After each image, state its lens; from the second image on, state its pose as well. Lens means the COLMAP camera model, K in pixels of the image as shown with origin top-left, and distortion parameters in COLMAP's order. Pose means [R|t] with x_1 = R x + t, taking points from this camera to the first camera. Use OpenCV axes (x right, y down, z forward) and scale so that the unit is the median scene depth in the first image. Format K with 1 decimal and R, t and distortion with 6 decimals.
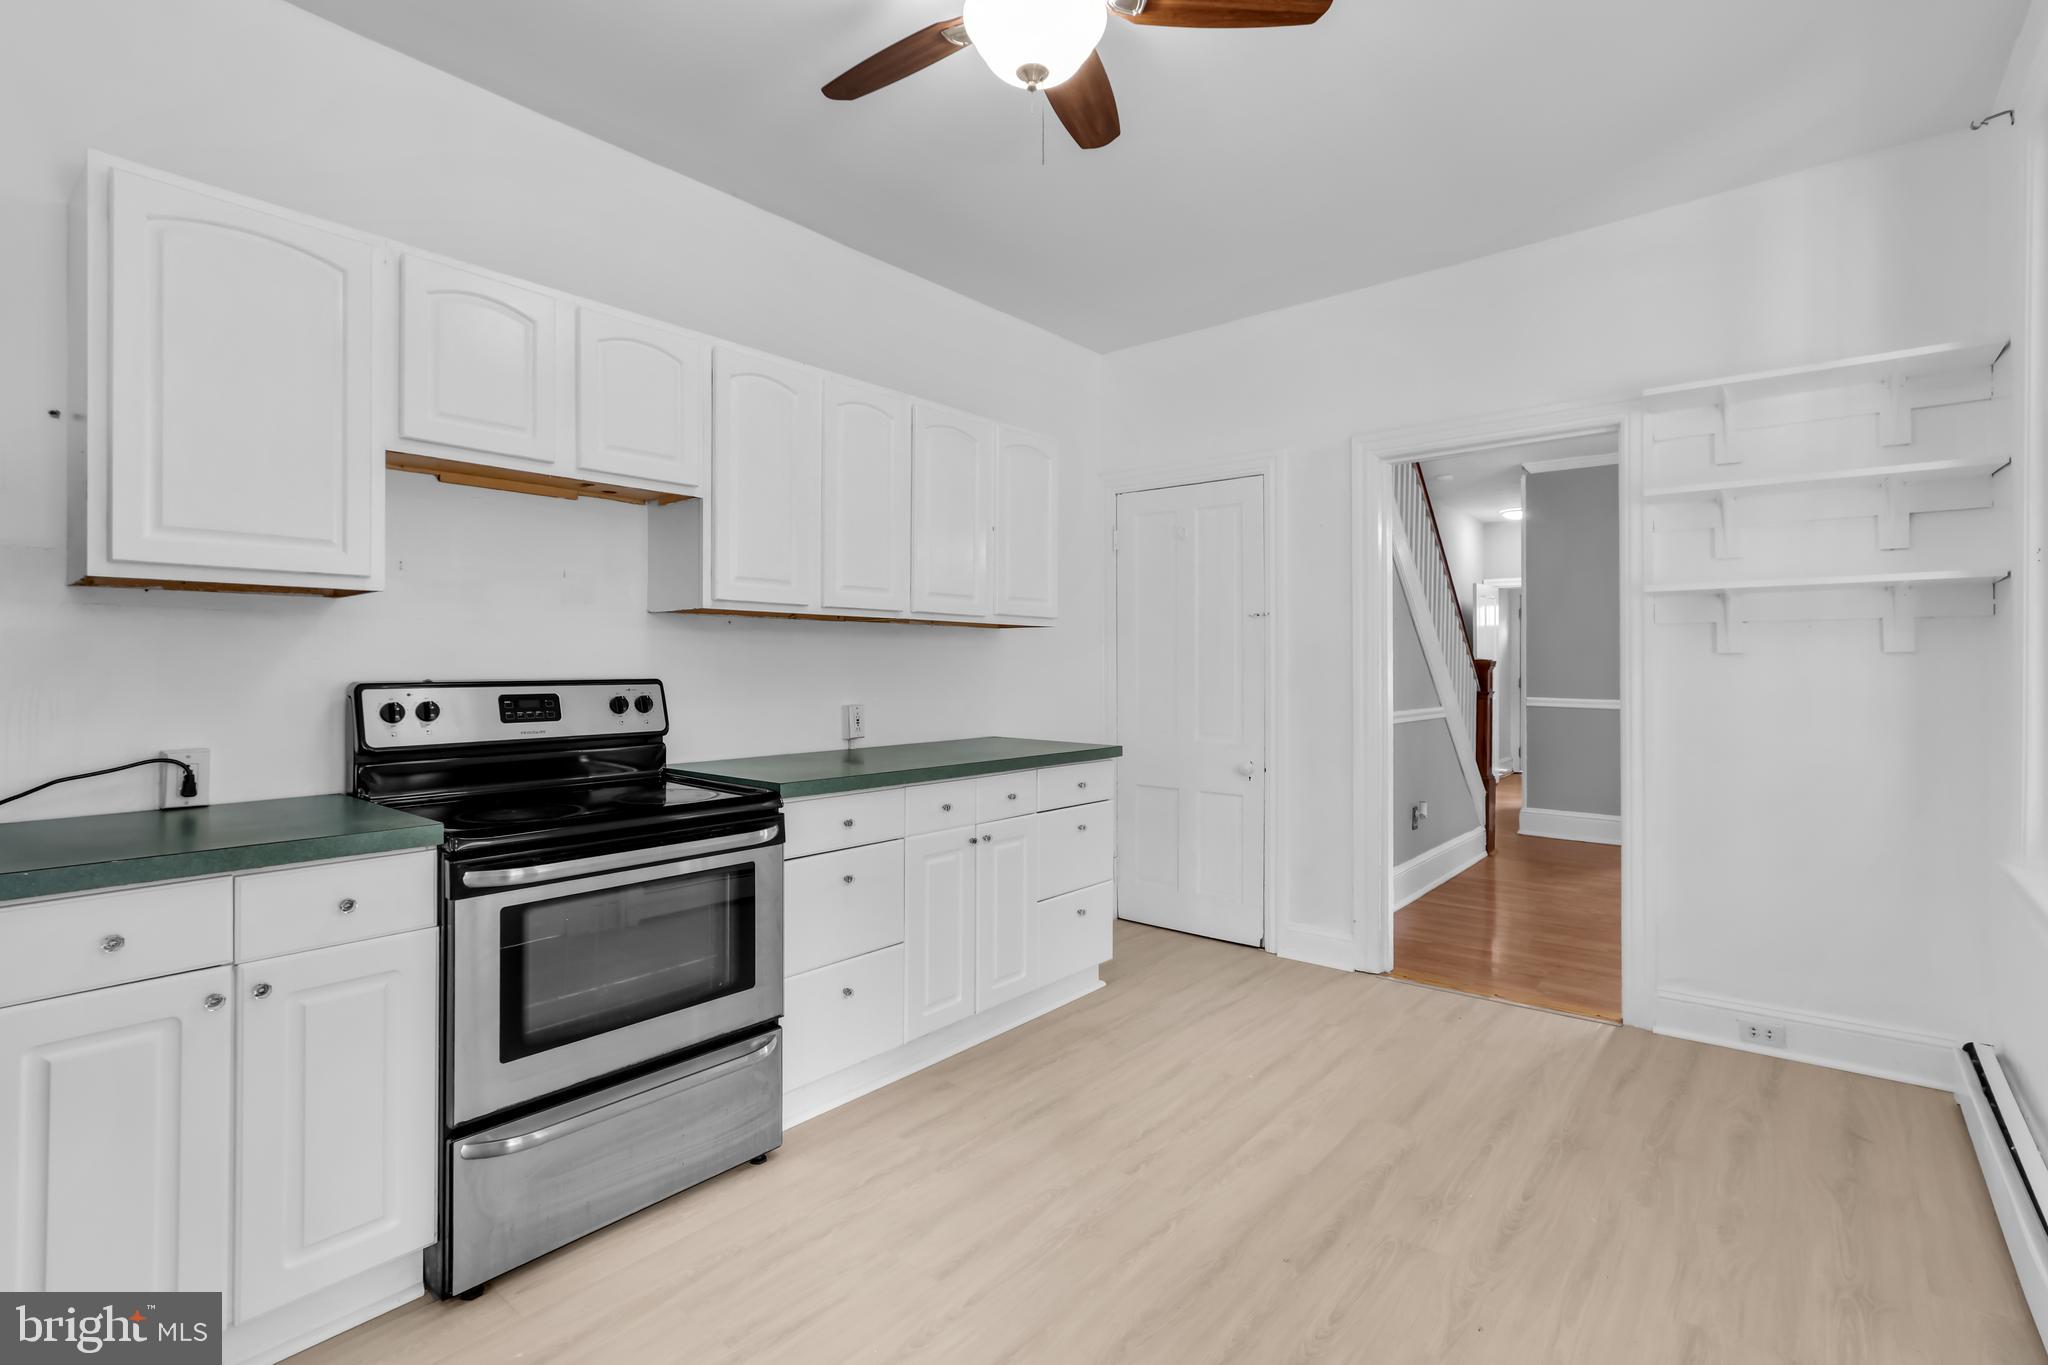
lens RADIAL K [[935.7, 0, 1015.0], [0, 935.7, 670.9], [0, 0, 1]] dist [0.000800, 0.000210]
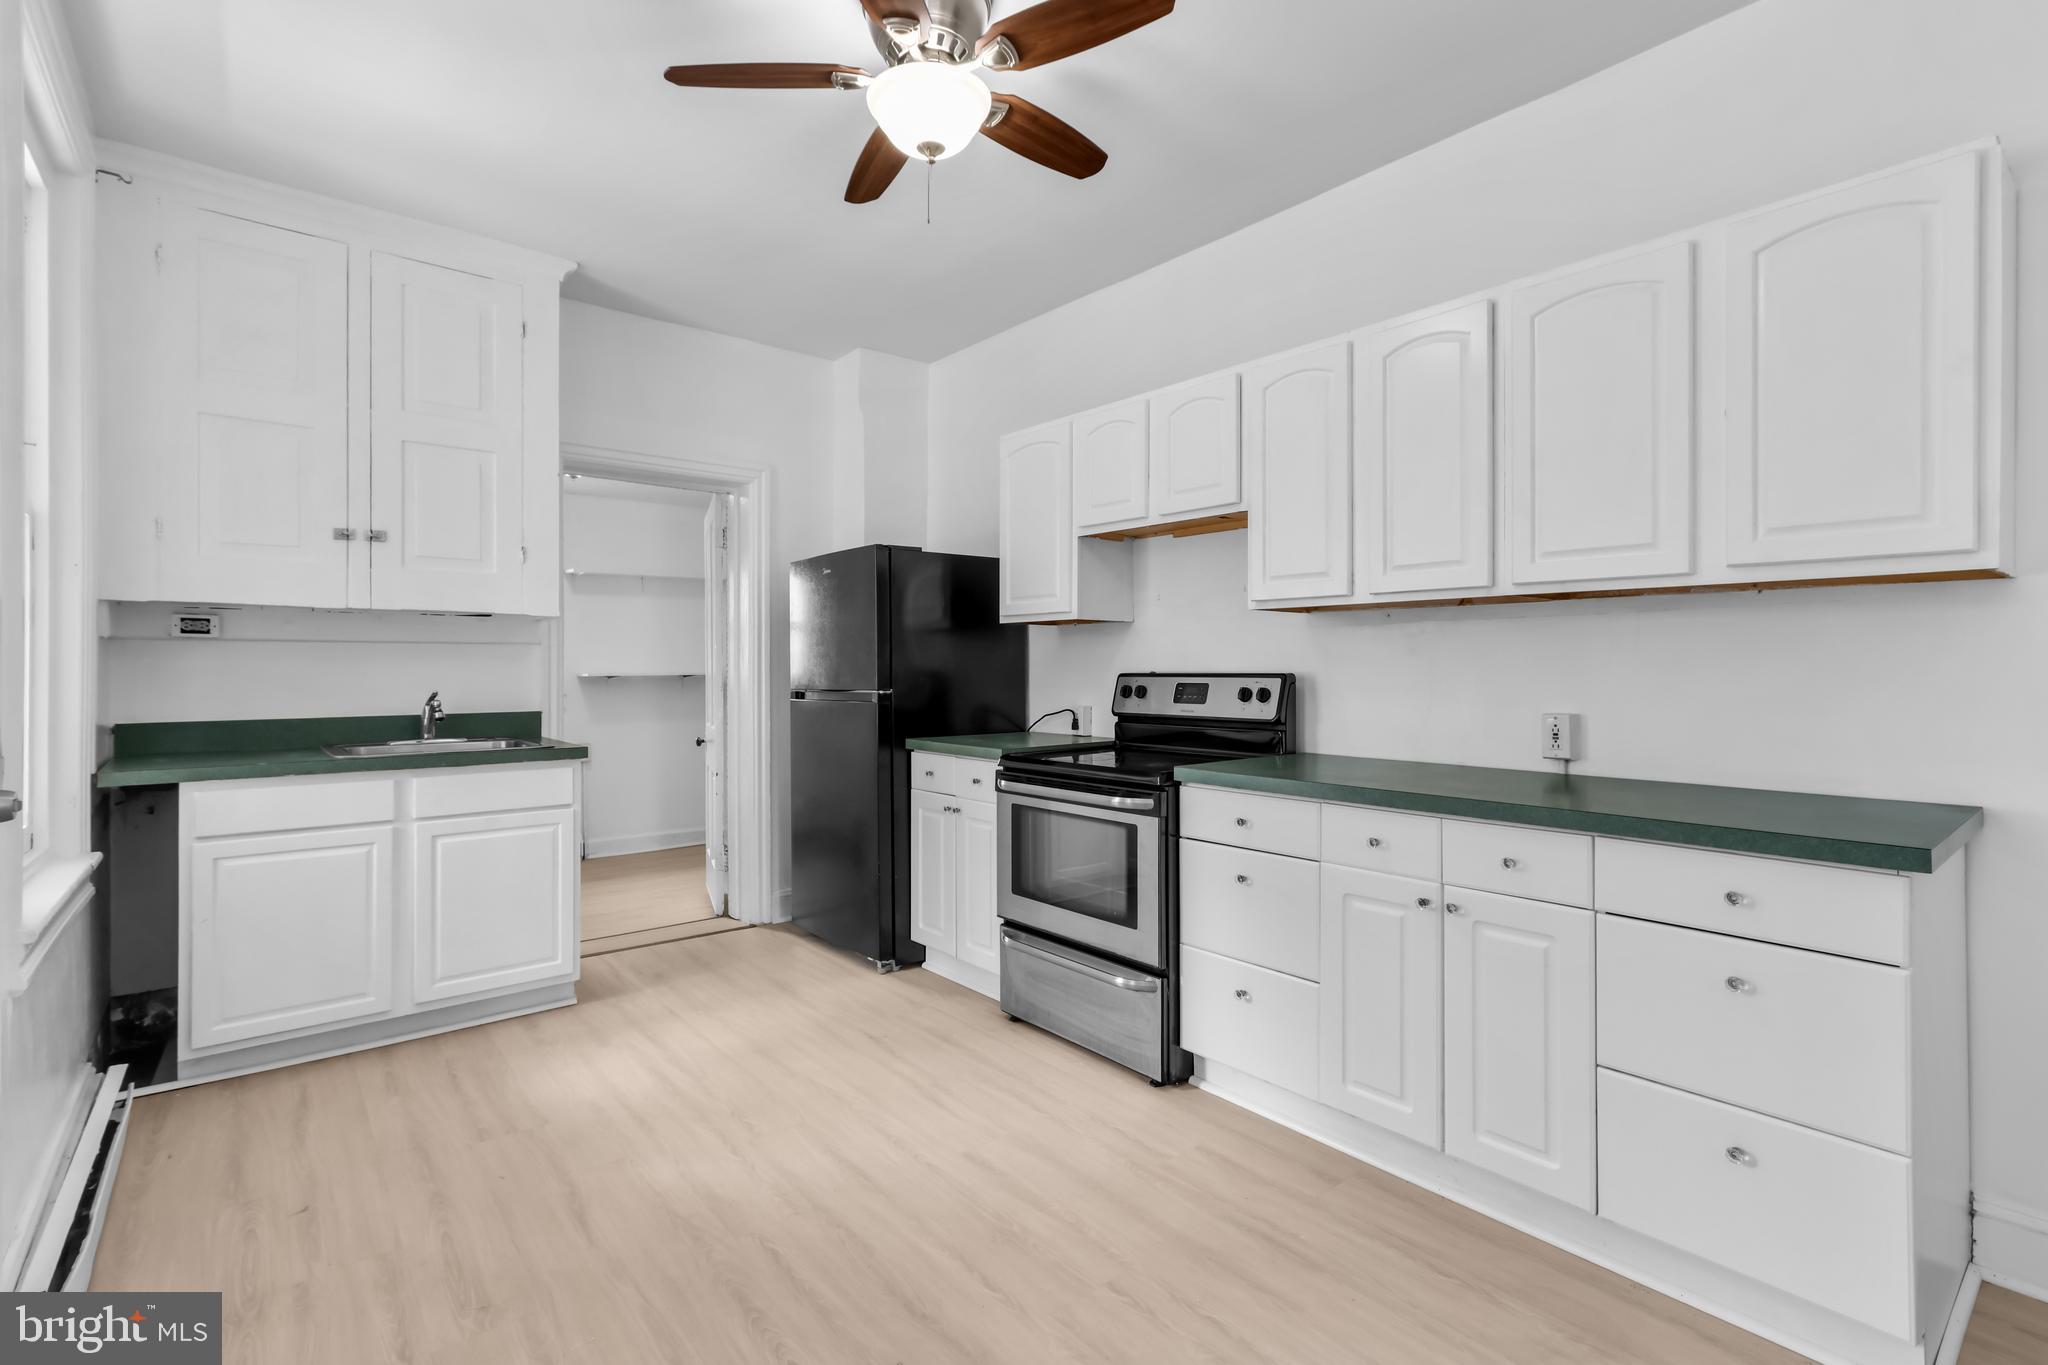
lens RADIAL K [[941.0, 0, 1022.7], [0, 941.0, 676.8], [0, 0, 1]] dist [0.001906, 0.000467]
pose [[-0.171472, 0.010969, -0.985128, 0.929376], [-0.003553, 0.999925, 0.011752, 0.000622], [0.985183, 0.005516, -0.171420, 1.058434]]
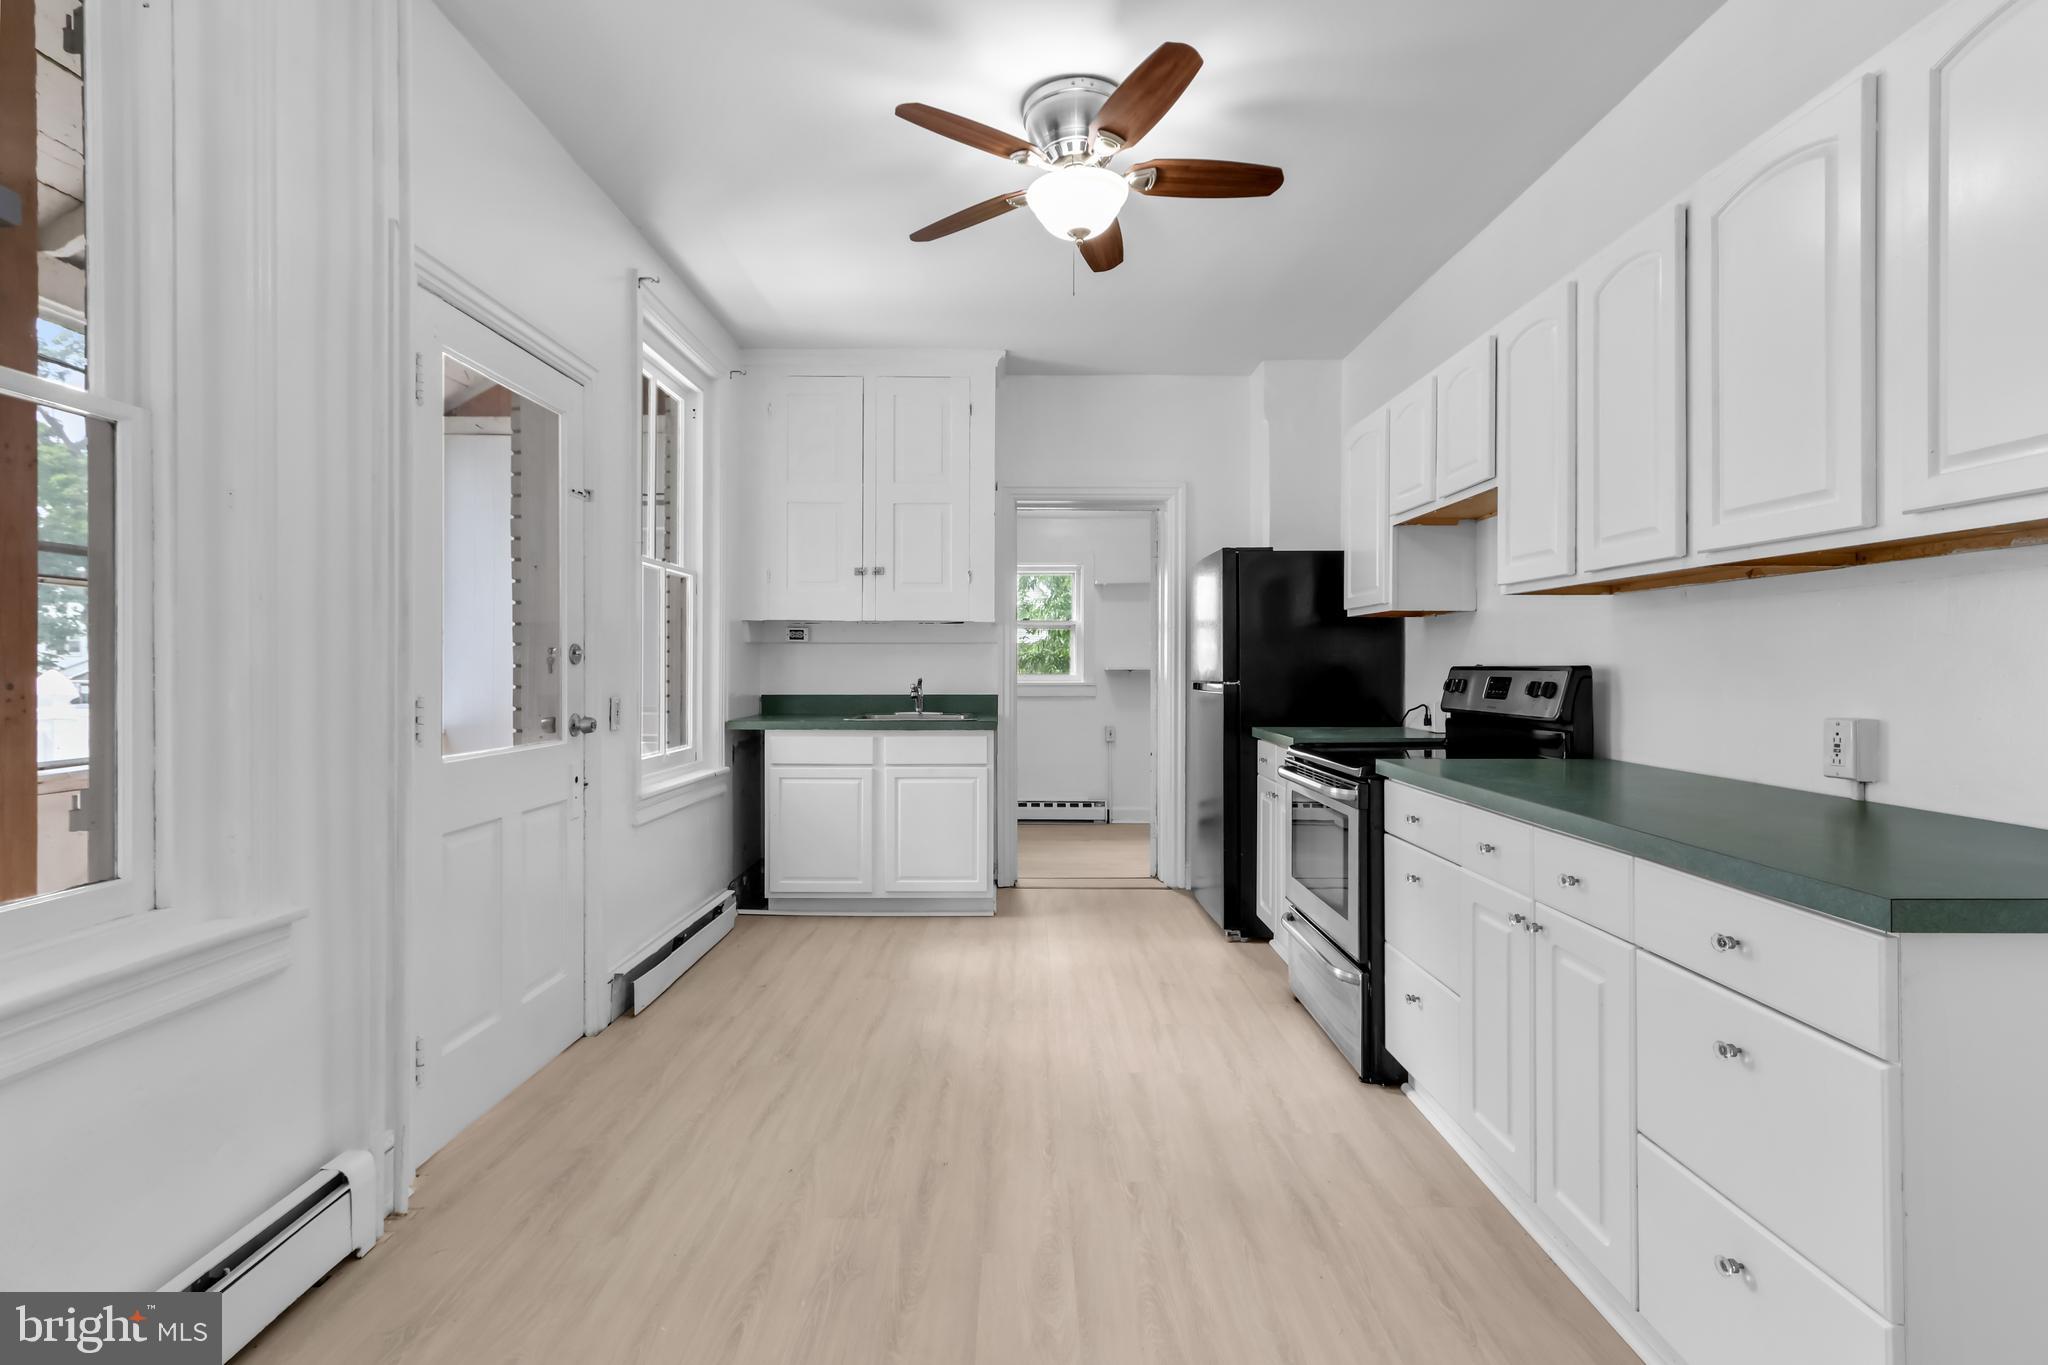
lens RADIAL K [[948.3, 0, 1024.0], [0, 948.3, 682.5], [0, 0, 1]] dist [-0.001309, 0.000107]
pose [[-0.759641, 0.012280, -0.650227, 0.821245], [-0.002936, 0.999747, 0.022311, 0.006664], [0.650337, 0.018857, -0.759412, 1.643237]]
